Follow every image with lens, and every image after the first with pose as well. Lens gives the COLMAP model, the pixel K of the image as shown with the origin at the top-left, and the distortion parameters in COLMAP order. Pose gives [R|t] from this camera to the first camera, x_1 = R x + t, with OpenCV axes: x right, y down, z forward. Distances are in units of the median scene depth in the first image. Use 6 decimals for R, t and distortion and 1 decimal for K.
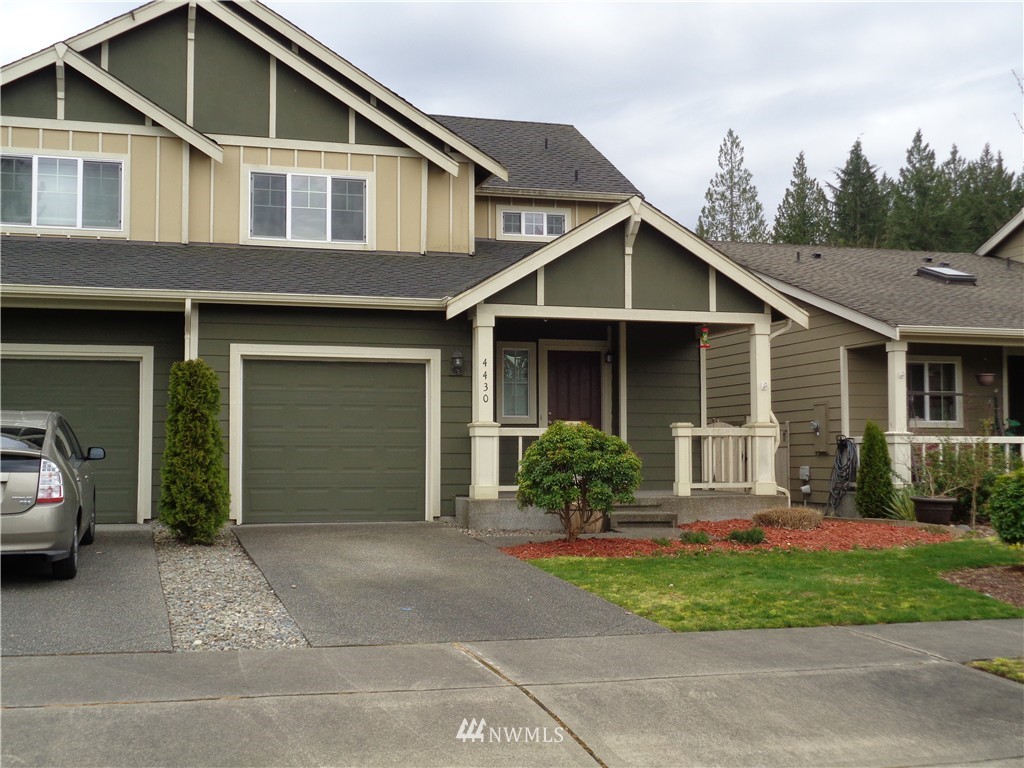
lens RADIAL K [[1264.7, 0, 512.0], [0, 1264.7, 384.0], [0, 0, 1]] dist [0.013157, 0.003557]
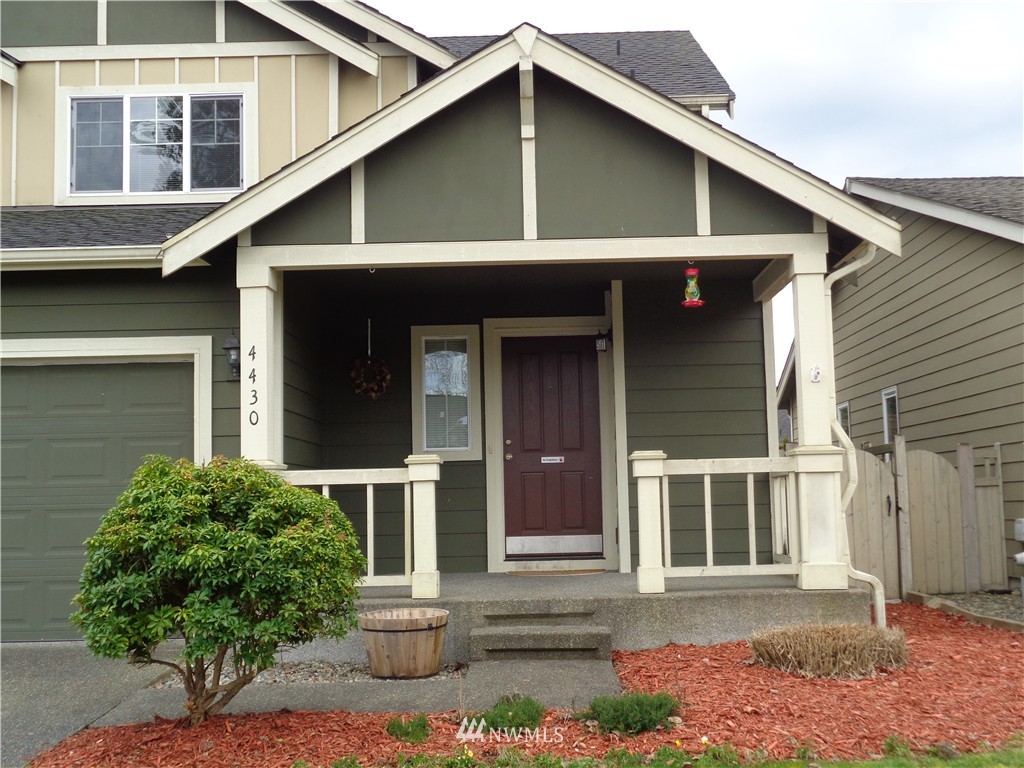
lens RADIAL K [[1264.7, 0, 512.0], [0, 1264.7, 384.0], [0, 0, 1]] dist [0.013157, 0.003557]
pose [[0.957011, -0.046437, -0.286309, 0.225905], [0.037629, 0.998636, -0.036194, 0.019392], [0.287600, 0.023865, 0.957453, 0.472540]]
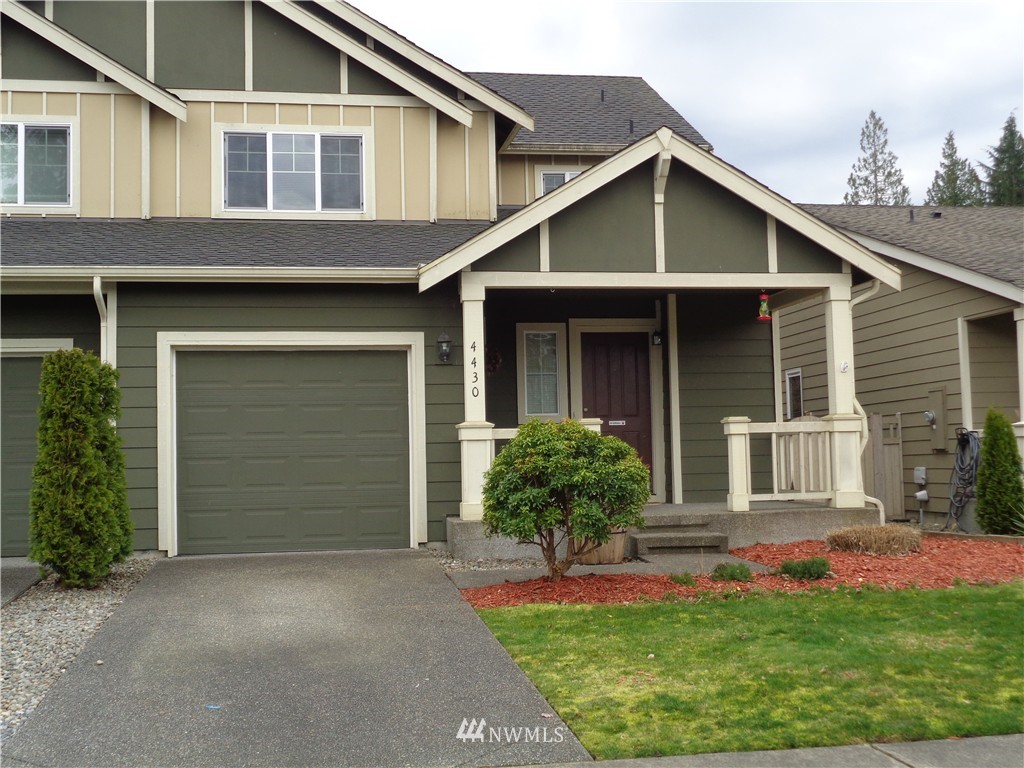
lens RADIAL K [[1262.1, 0, 516.0], [0, 1262.1, 373.3], [0, 0, 1]] dist [0.008085, -0.004302]
pose [[0.992917, -0.028092, -0.115437, 0.088322], [0.026877, 0.999566, -0.012069, 0.009457], [0.115726, 0.008881, 0.993241, 0.208364]]
